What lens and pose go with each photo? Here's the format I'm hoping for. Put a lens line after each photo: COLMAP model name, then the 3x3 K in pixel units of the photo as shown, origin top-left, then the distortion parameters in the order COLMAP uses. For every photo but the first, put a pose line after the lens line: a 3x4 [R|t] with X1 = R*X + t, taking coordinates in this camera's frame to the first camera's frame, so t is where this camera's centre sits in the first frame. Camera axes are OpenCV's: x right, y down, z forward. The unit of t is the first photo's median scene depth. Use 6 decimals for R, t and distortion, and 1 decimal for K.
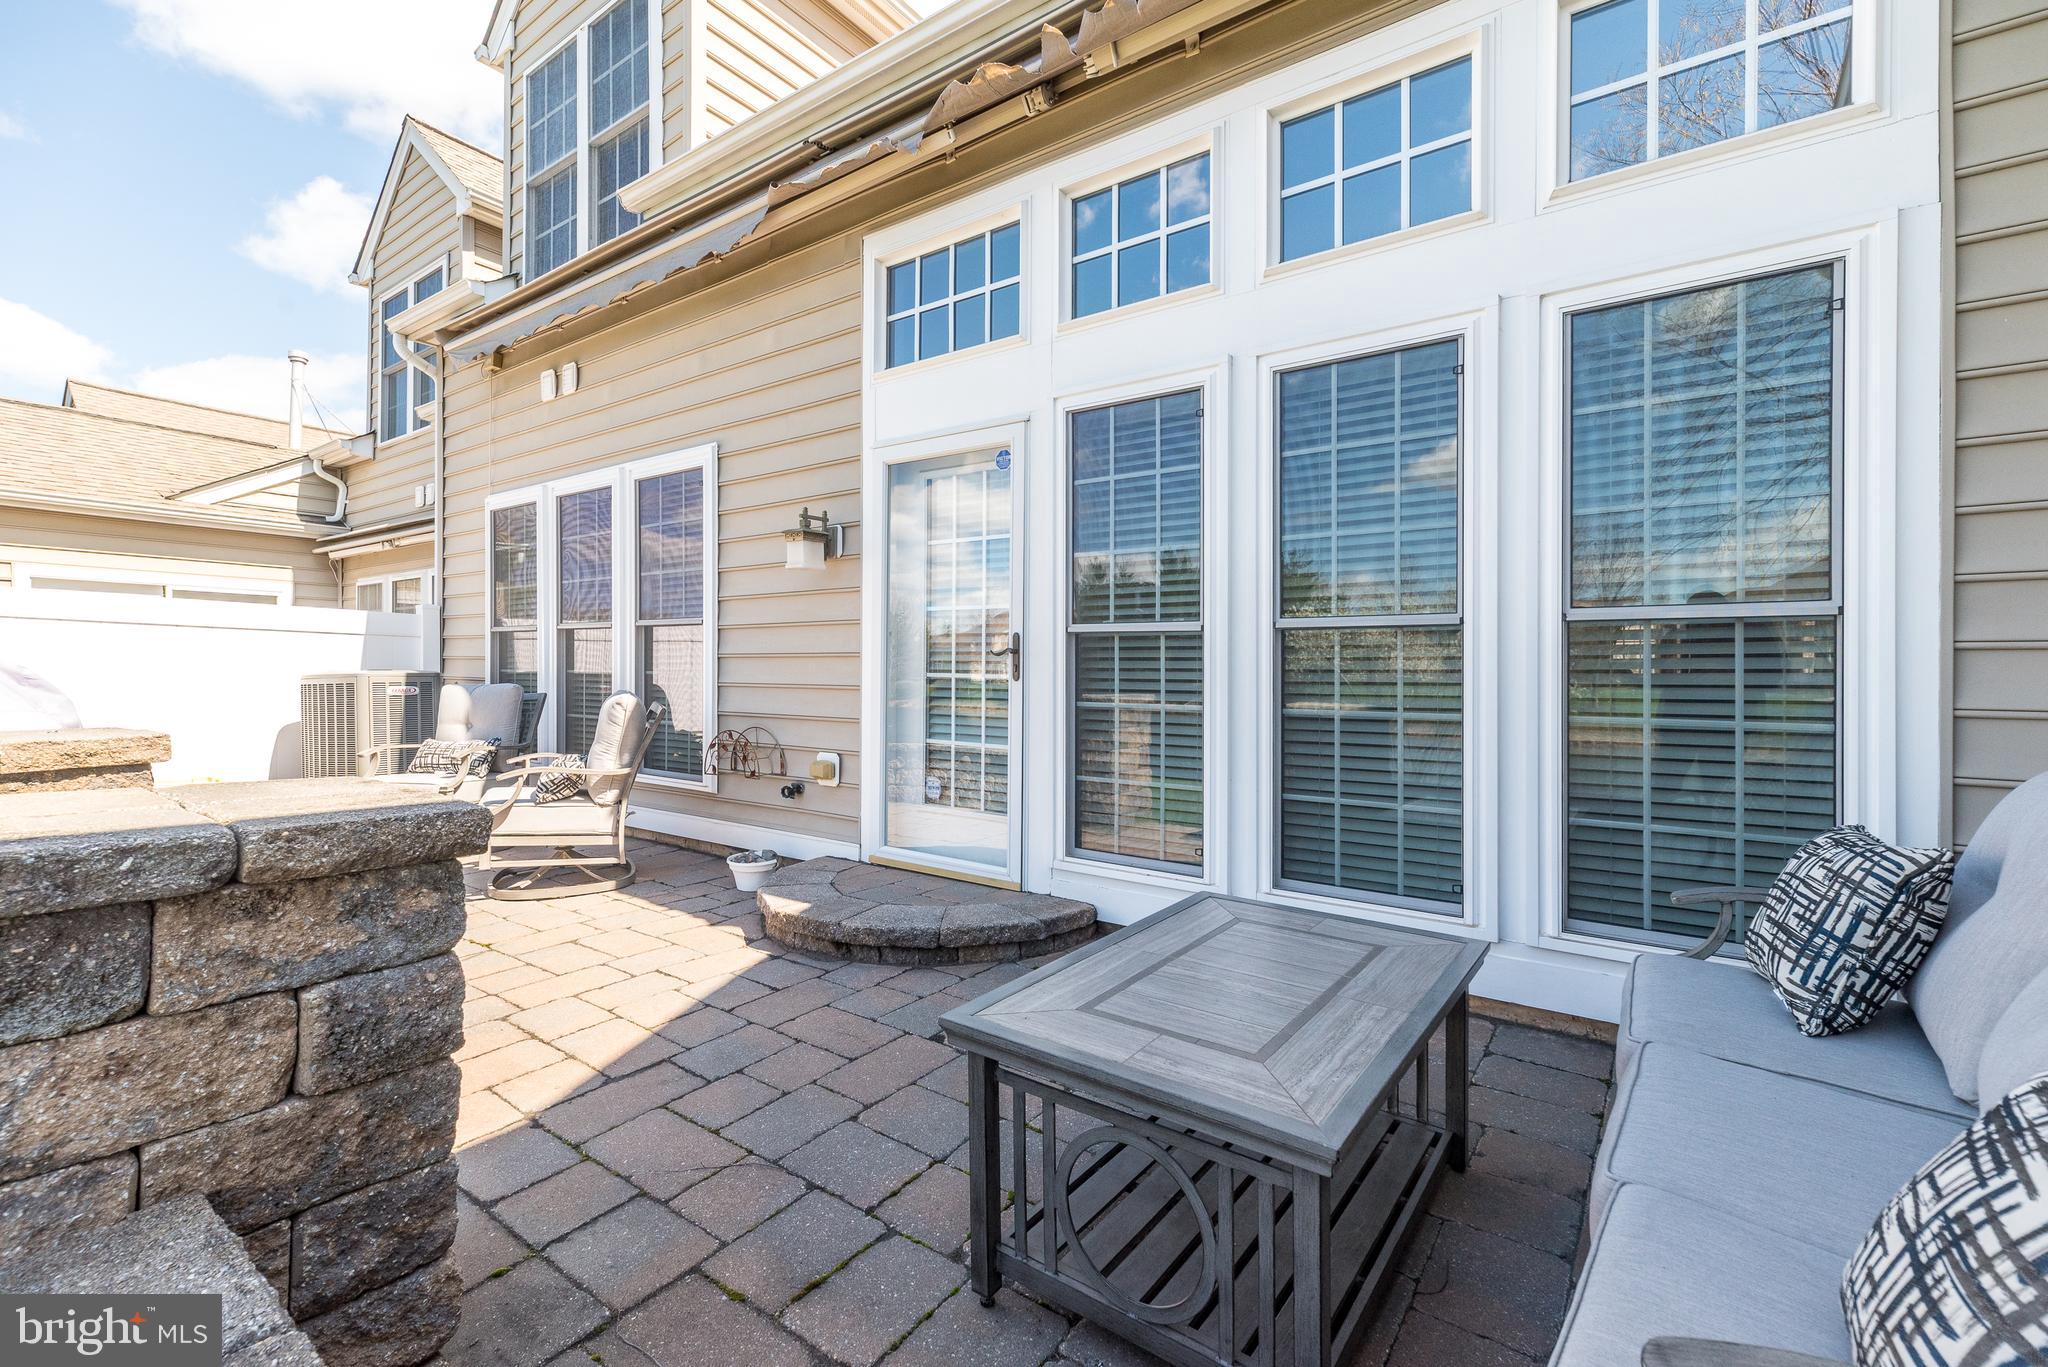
lens RADIAL K [[896.0, 0, 1024.0], [0, 896.0, 683.5], [0, 0, 1]] dist [-0.000181, -0.000019]
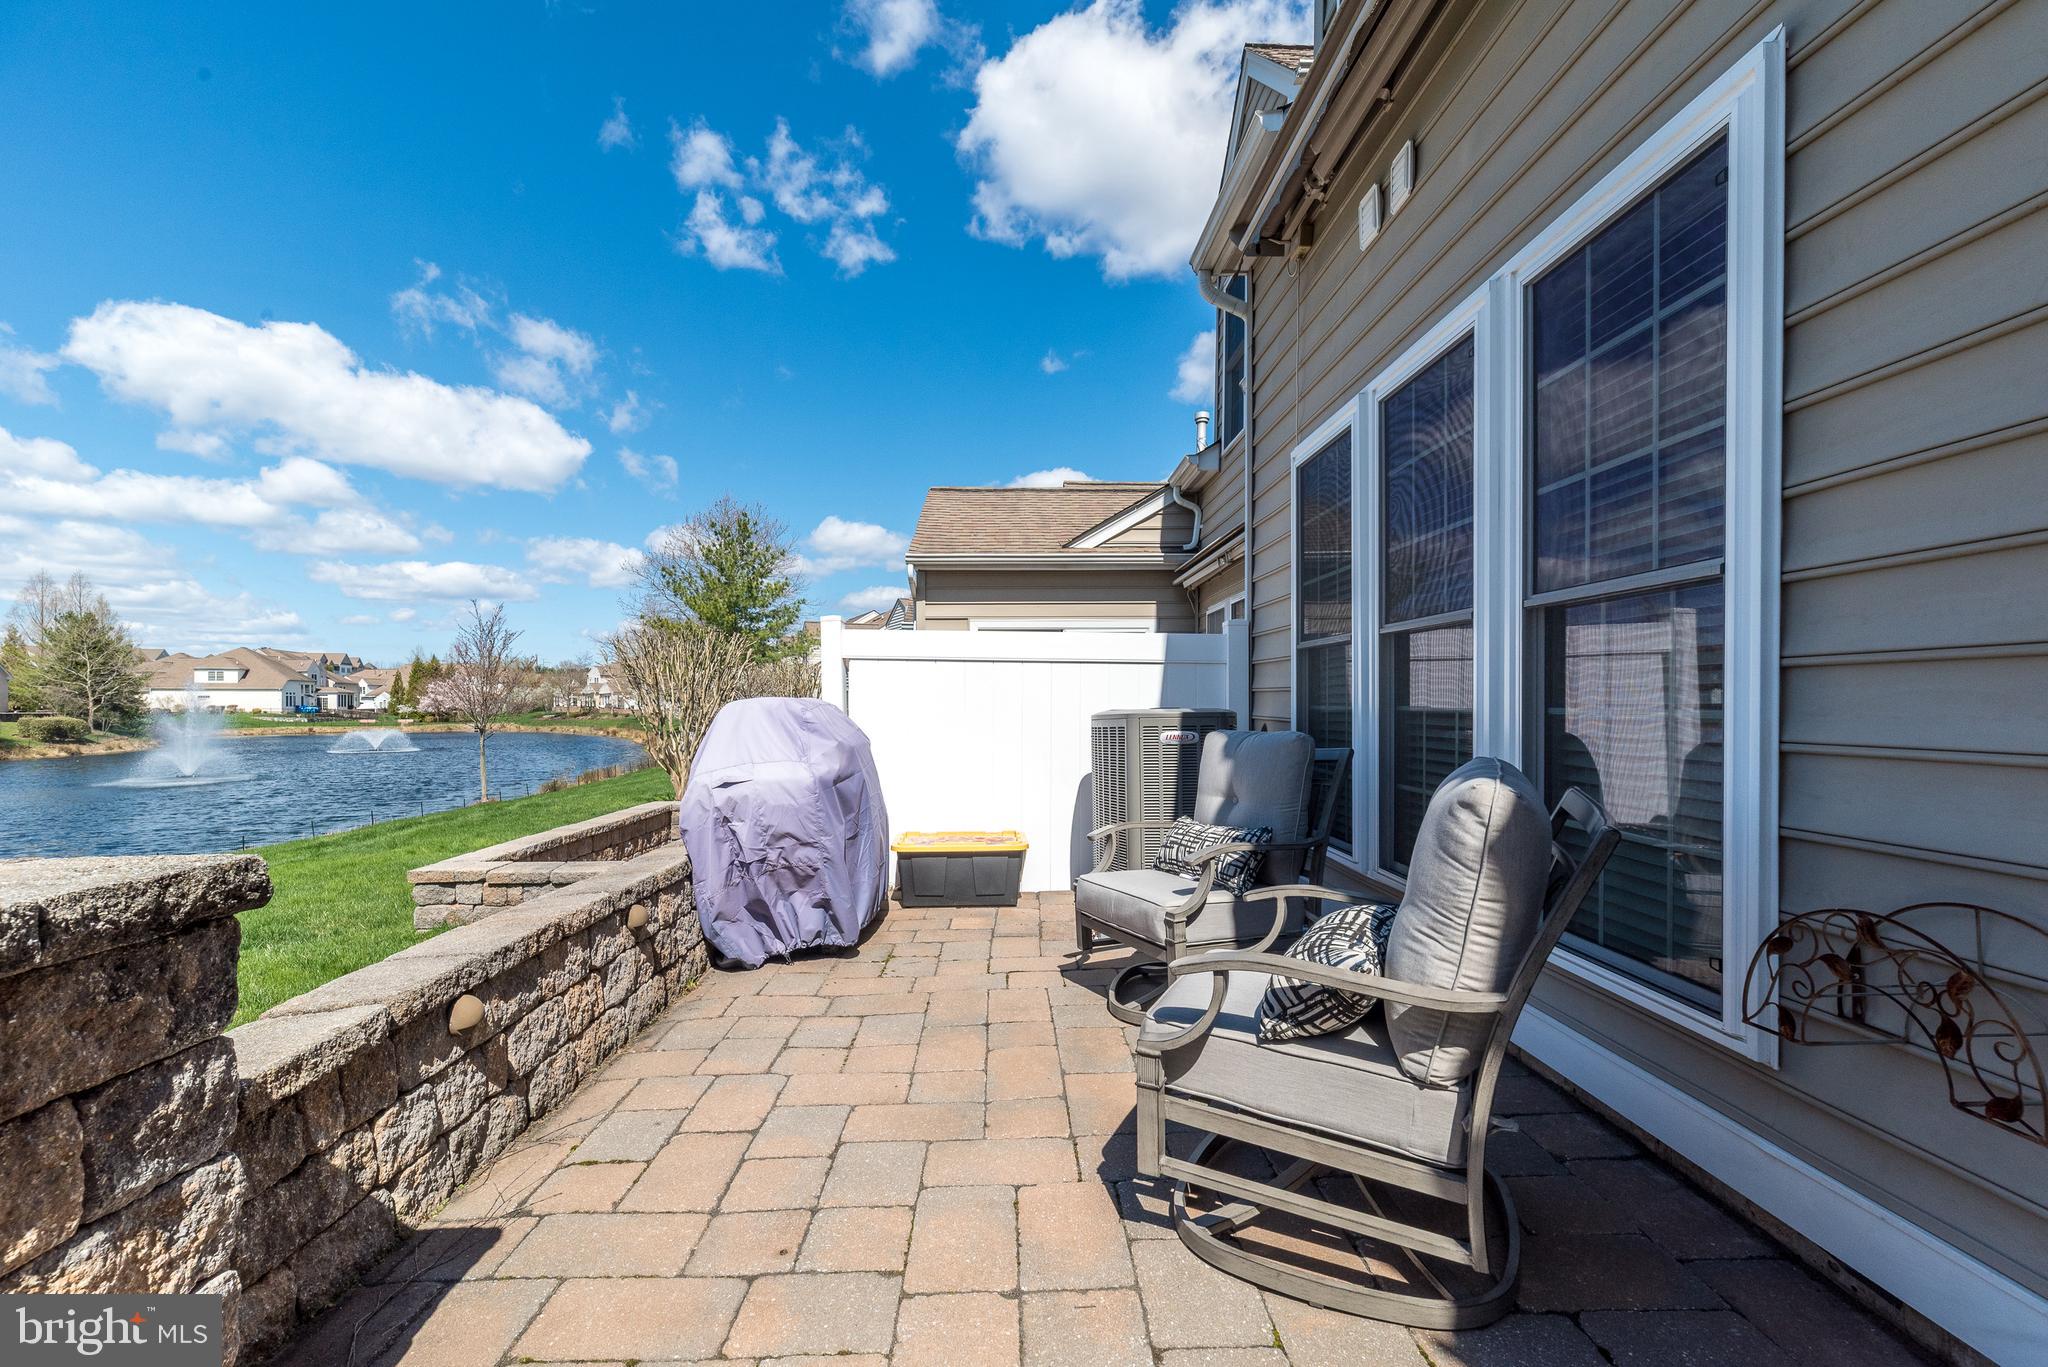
lens RADIAL K [[892.0, 0, 1014.2], [0, 892.0, 728.8], [0, 0, 1]] dist [-0.002591, -0.000188]
pose [[0.597194, 0.010941, -0.802022, -0.227159], [0.001460, 0.999890, 0.014728, -0.010190], [0.802095, -0.009966, 0.597113, 0.526039]]
